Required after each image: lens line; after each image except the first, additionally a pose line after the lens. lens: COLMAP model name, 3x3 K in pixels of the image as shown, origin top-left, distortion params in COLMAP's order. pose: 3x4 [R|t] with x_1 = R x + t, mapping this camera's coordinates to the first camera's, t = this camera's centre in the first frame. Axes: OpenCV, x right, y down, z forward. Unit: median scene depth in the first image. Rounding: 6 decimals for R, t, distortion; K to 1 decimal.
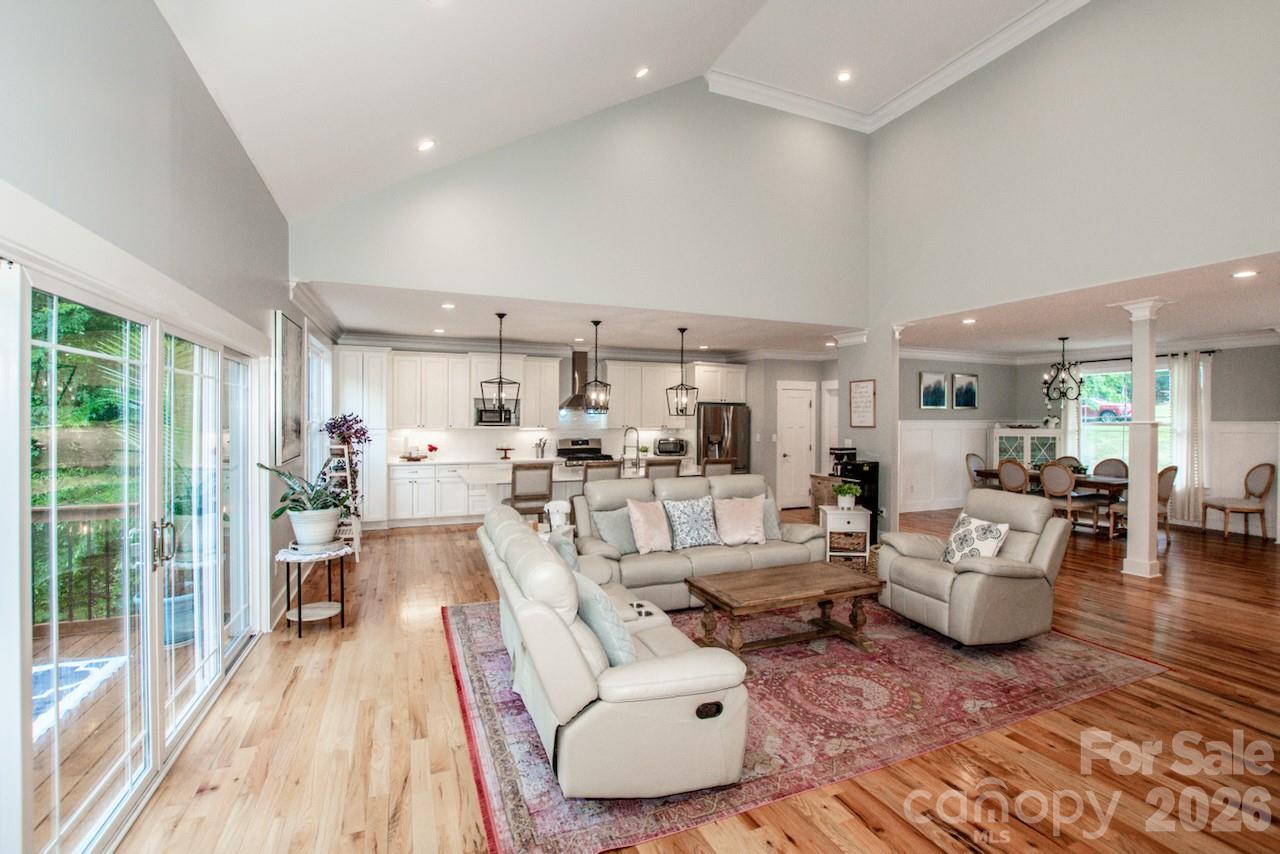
lens RADIAL K [[565.5, 0, 640.0], [0, 565.5, 427.0], [0, 0, 1]] dist [-0.034080, 0.004259]
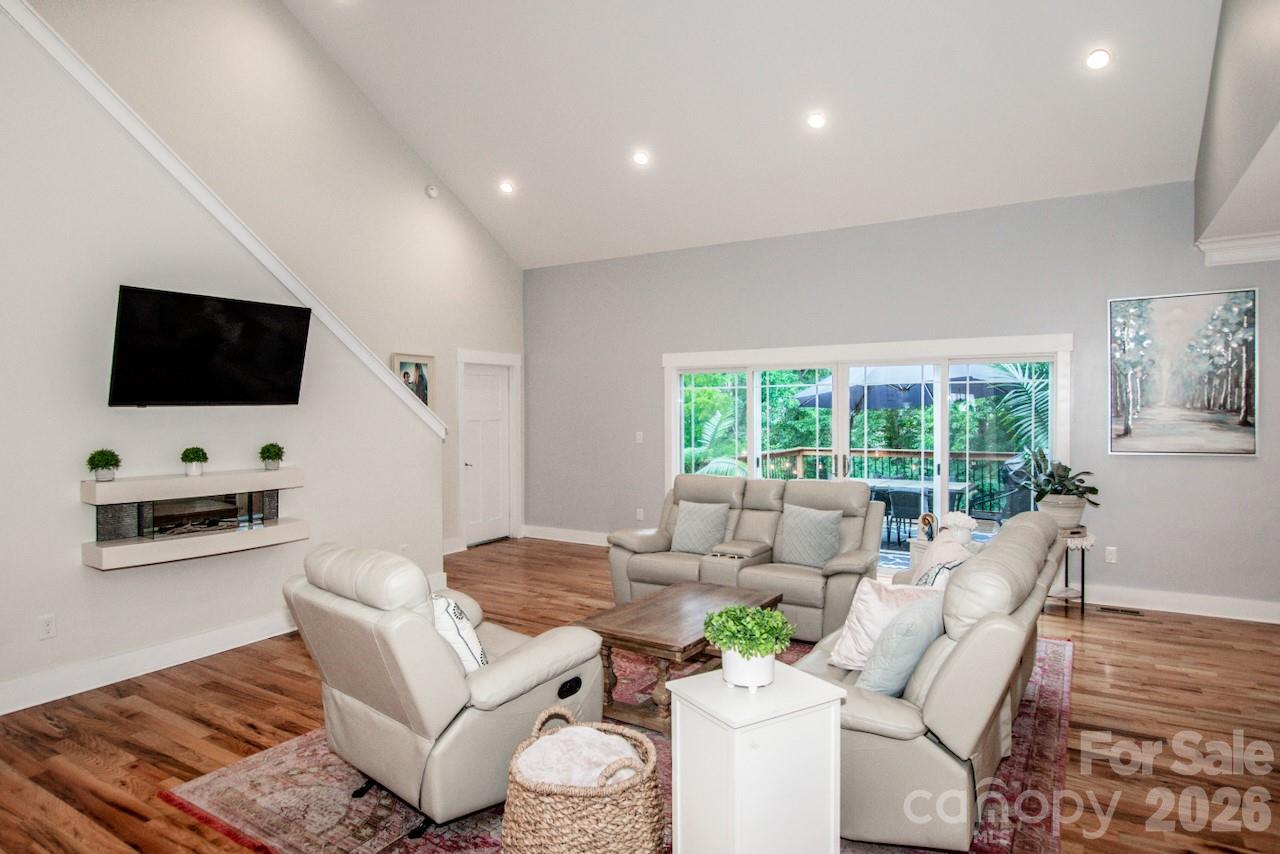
lens RADIAL K [[726.2, 0, 632.0], [0, 726.2, 421.2], [0, 0, 1]] dist [-0.017136, 0.000872]
pose [[-0.823984, 0.009205, -0.566538, 0.473293], [-0.006440, 0.999651, 0.025608, -0.009414], [0.566576, 0.024749, -0.823638, 0.954813]]
